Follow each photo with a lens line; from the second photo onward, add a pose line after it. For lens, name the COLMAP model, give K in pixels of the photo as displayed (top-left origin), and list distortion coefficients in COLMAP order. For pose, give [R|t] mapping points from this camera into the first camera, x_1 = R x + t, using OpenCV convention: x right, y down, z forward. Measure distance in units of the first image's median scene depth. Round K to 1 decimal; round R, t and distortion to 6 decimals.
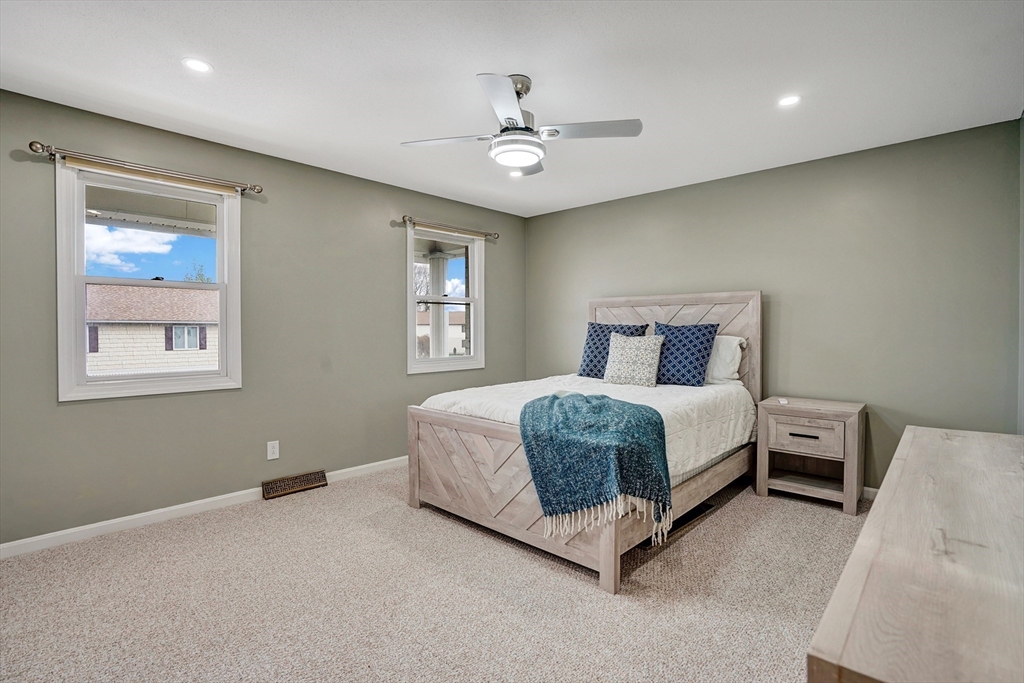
lens RADIAL K [[426.5, 0, 523.2], [0, 426.5, 342.3], [0, 0, 1]] dist [-0.015390, 0.000006]
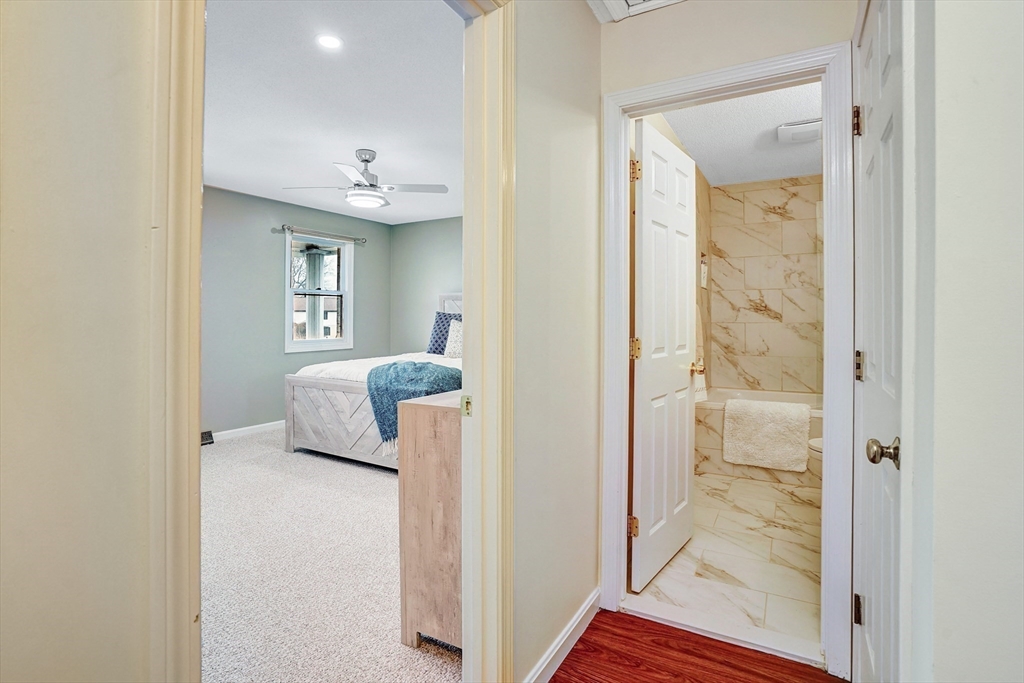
lens RADIAL K [[463.1, 0, 513.4], [0, 463.1, 317.4], [0, 0, 1]] dist [-0.002441, -0.000020]
pose [[0.980709, 0.003785, 0.195437, 0.141917], [0.001663, 0.999615, -0.027703, 0.012263], [-0.195466, 0.027493, 0.980325, -0.551292]]
